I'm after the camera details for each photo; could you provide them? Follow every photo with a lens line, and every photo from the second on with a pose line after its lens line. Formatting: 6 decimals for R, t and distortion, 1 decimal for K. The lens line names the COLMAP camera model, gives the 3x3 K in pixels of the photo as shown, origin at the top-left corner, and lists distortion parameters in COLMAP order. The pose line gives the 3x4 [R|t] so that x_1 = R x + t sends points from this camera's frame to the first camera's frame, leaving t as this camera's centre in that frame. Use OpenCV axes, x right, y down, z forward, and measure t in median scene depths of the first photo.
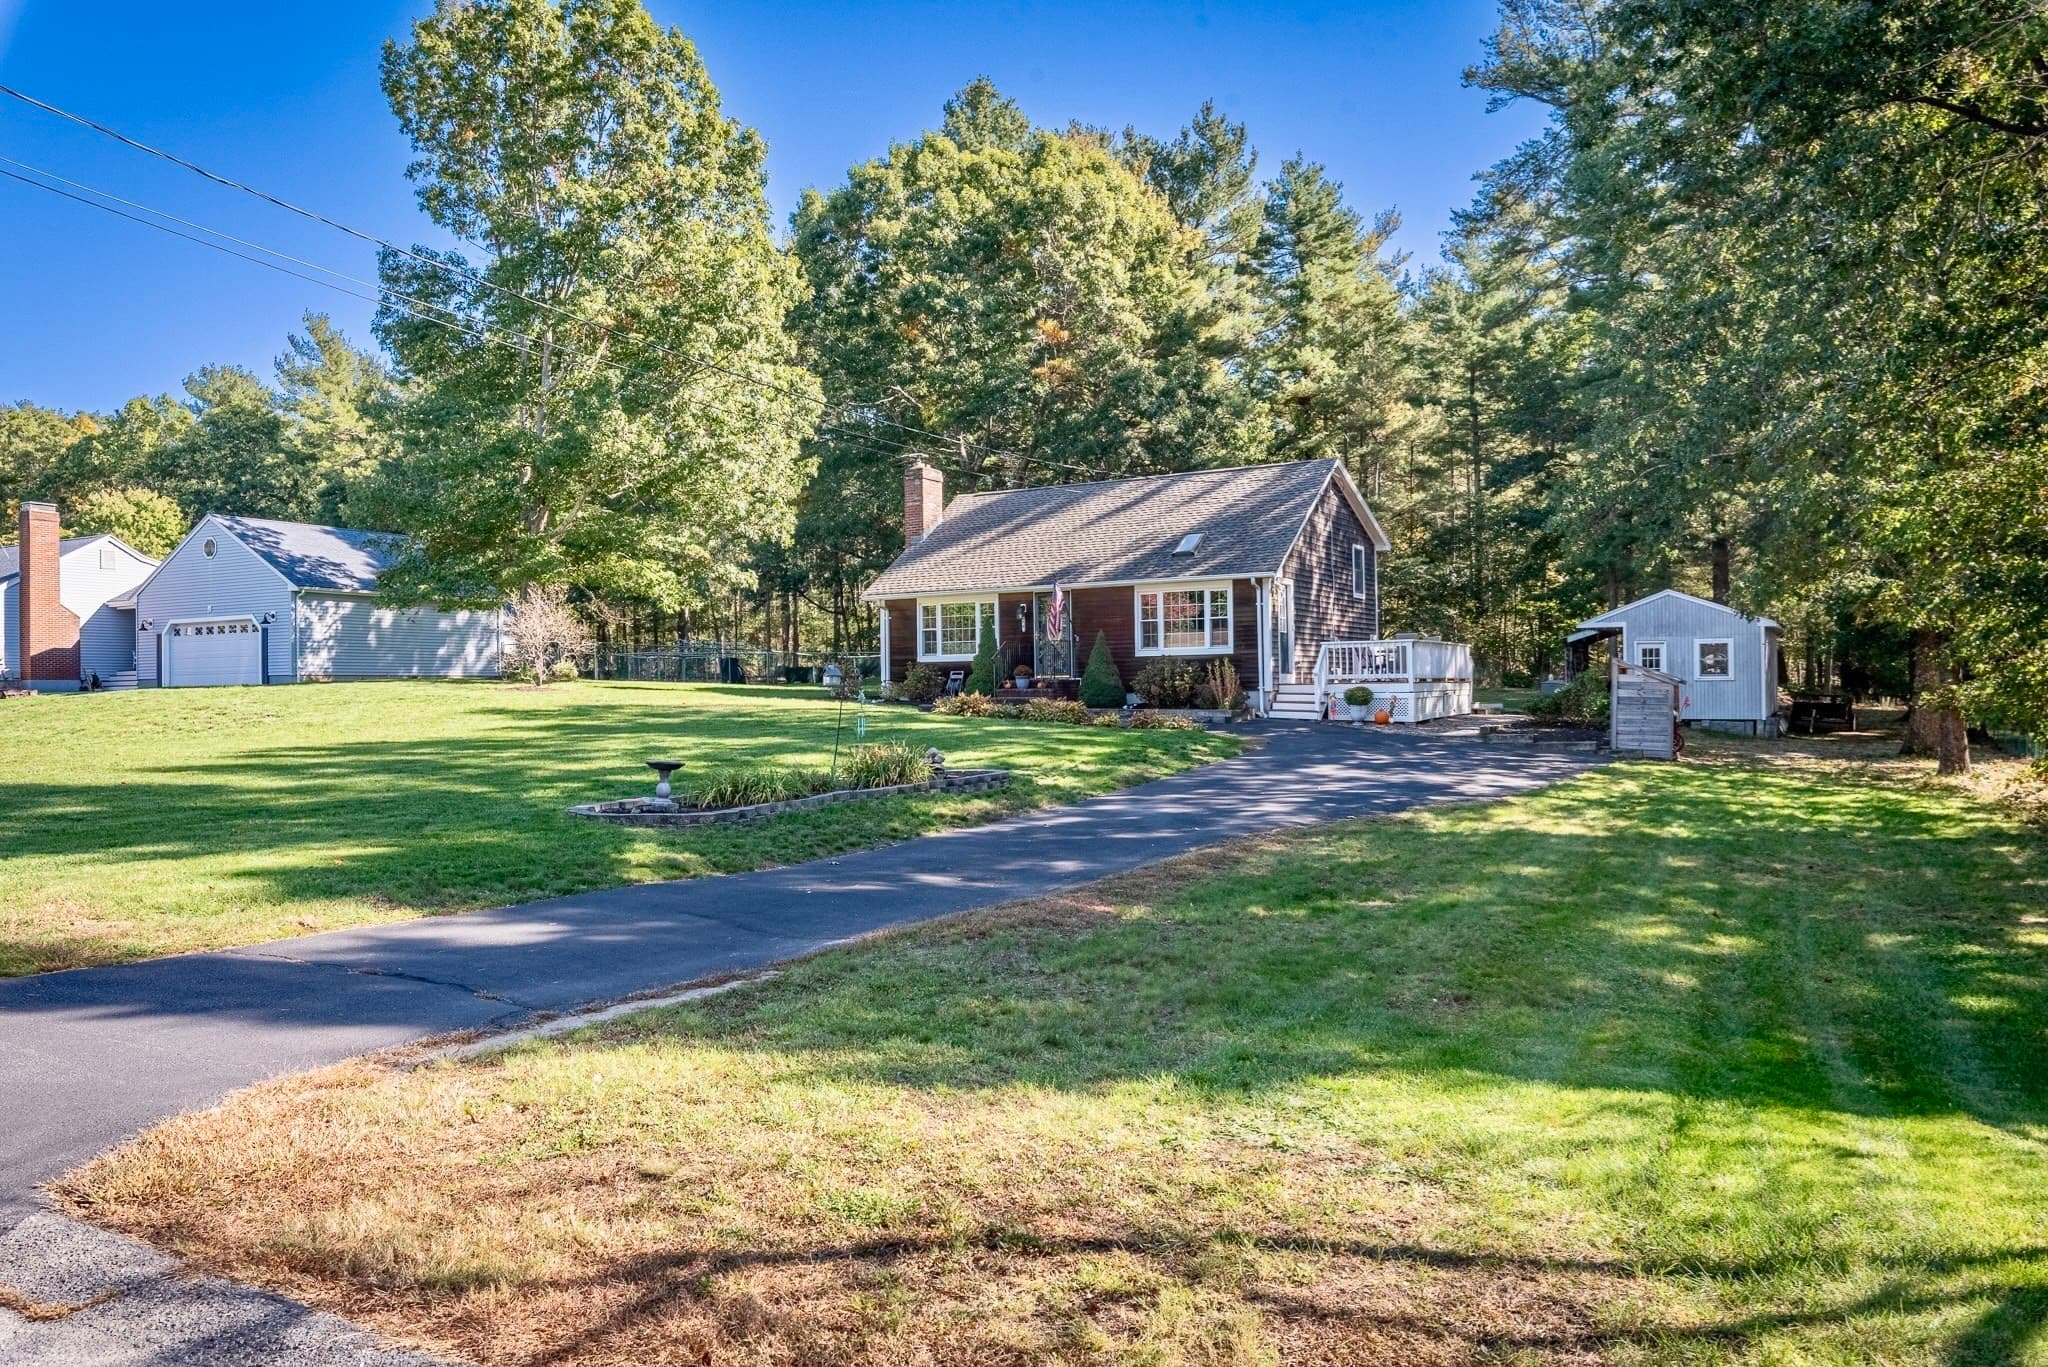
lens RADIAL K [[1354.9, 0, 1041.6], [0, 1354.9, 680.4], [0, 0, 1]] dist [-0.004349, -0.000007]
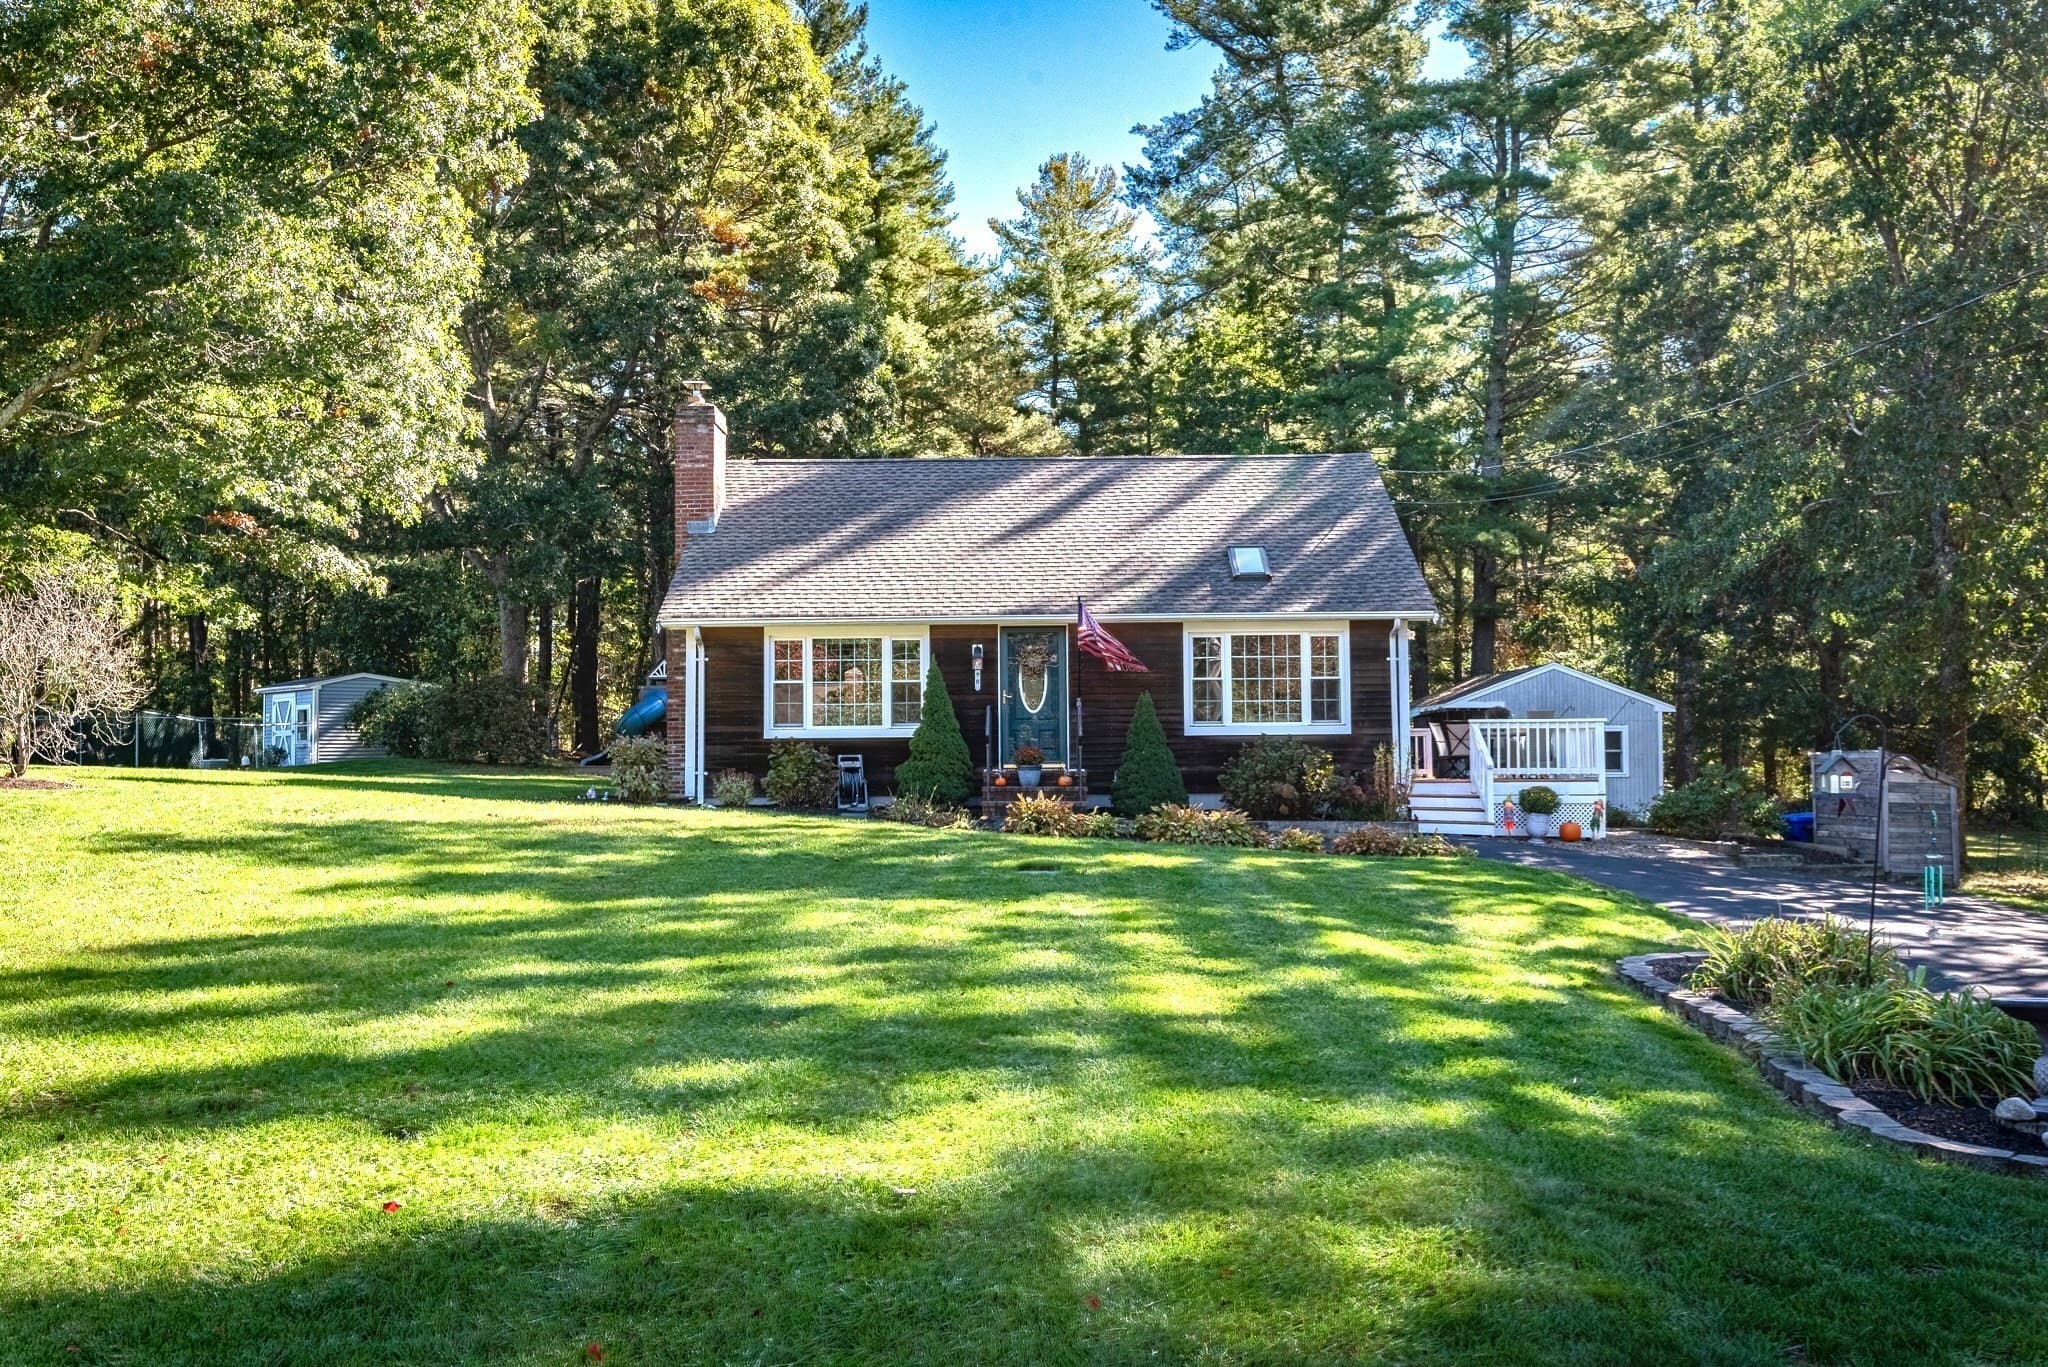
lens RADIAL K [[1690.8, 0, 1027.1], [0, 1690.8, 692.0], [0, 0, 1]] dist [-0.013790, 0.025746]
pose [[0.875881, 0.030349, 0.481572, -0.311180], [-0.009070, 0.998879, -0.046453, -0.000774], [-0.482442, 0.036319, 0.875175, 0.296152]]
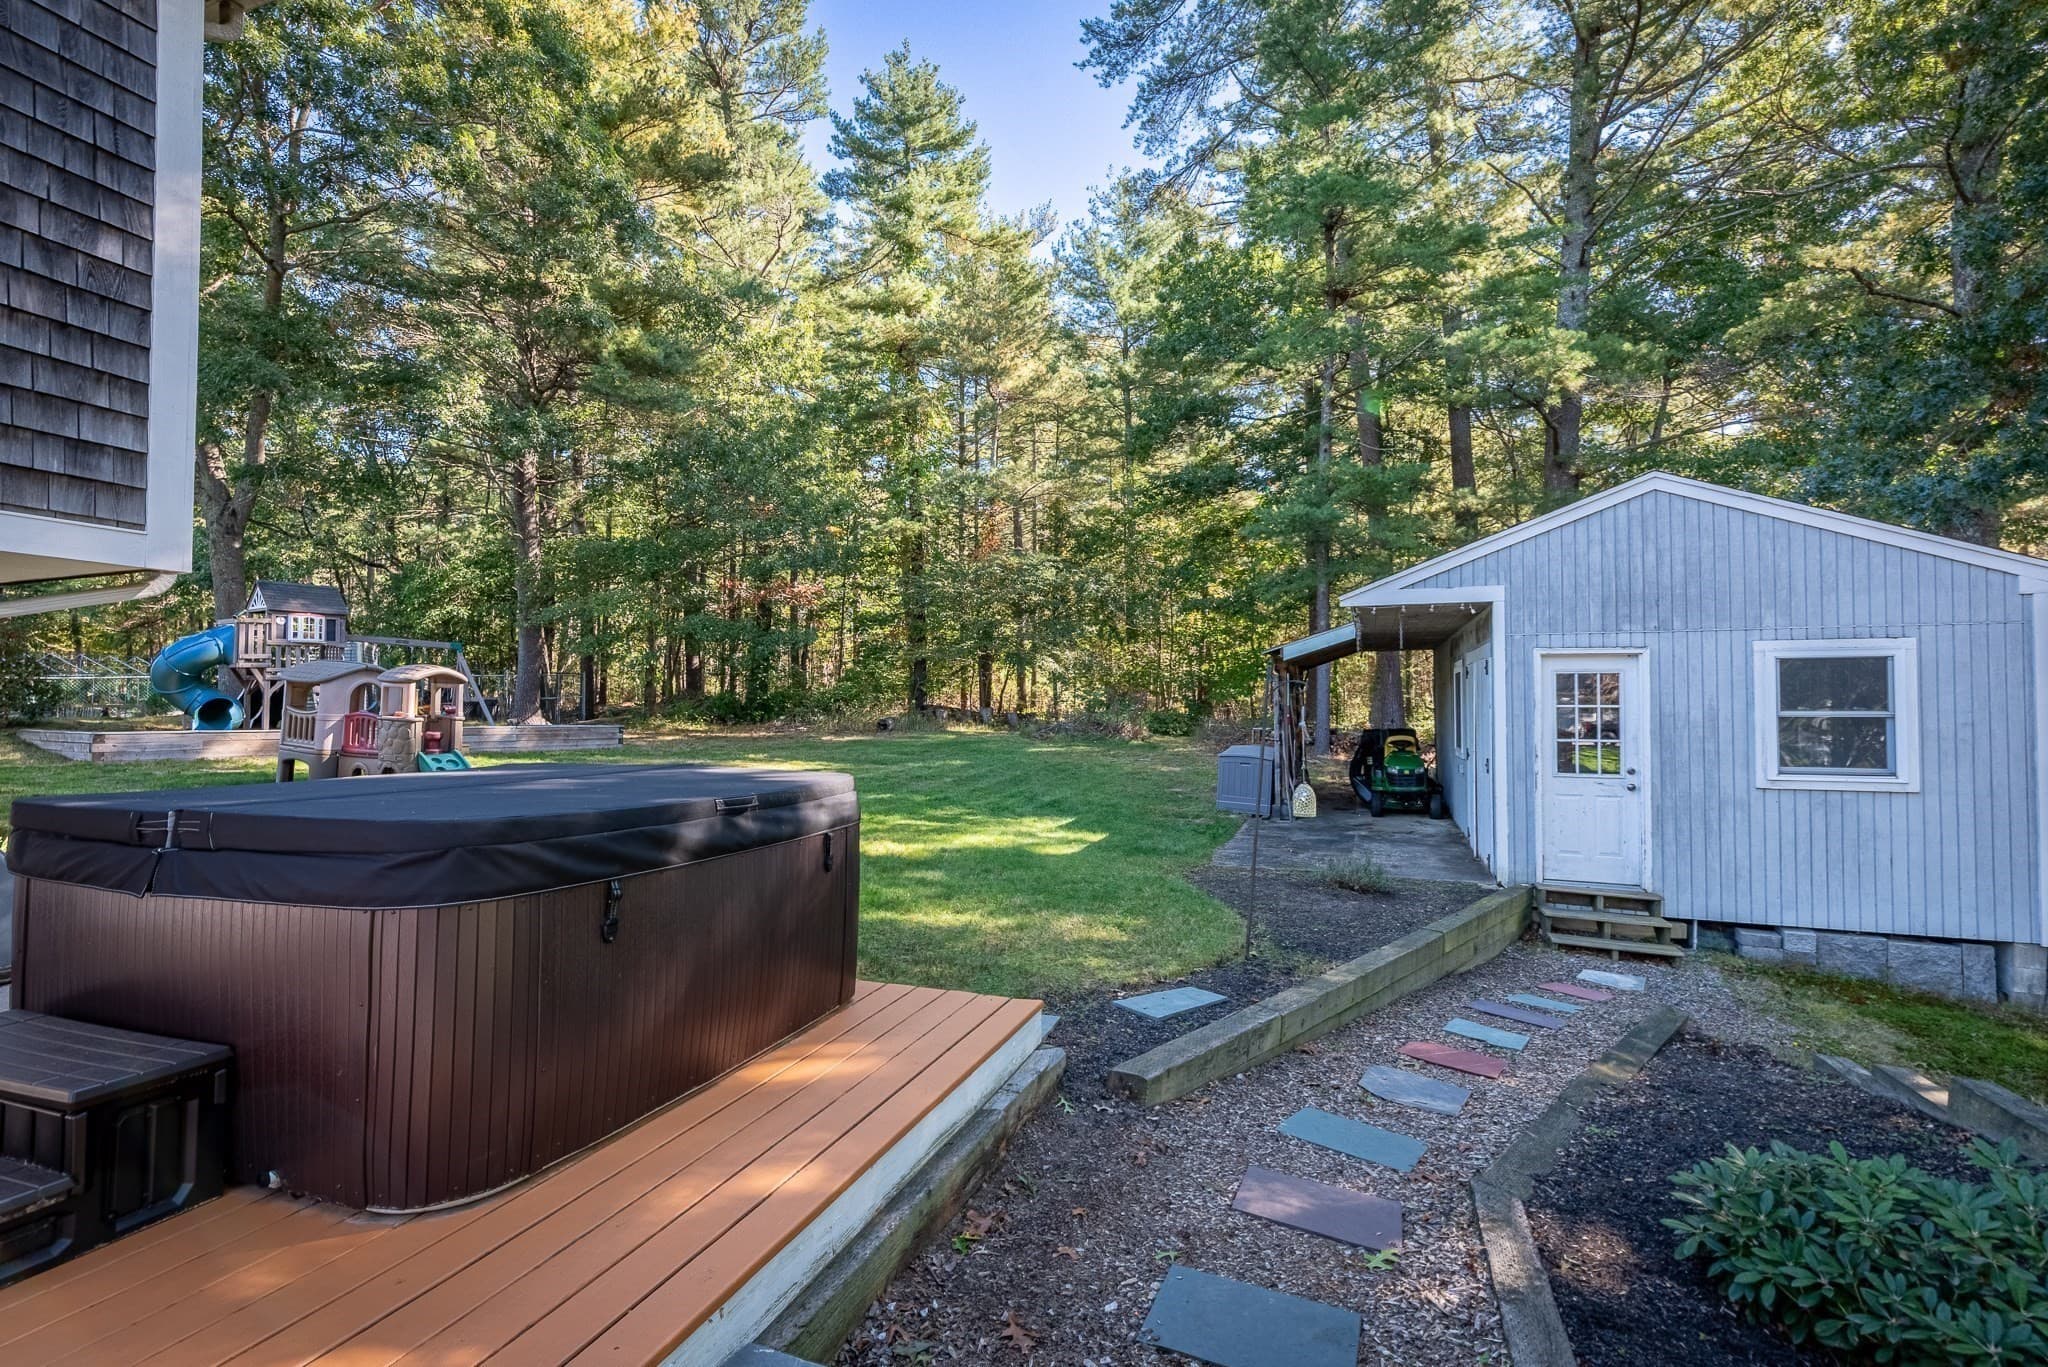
lens RADIAL K [[882.4, 0, 1012.1], [0, 882.4, 683.2], [0, 0, 1]] dist [-0.002531, 0.000537]
pose [[0.988198, 0.014044, 0.152537, 0.319758], [-0.010653, 0.999678, -0.023027, -0.017051], [-0.152812, 0.021131, 0.988029, 0.896933]]
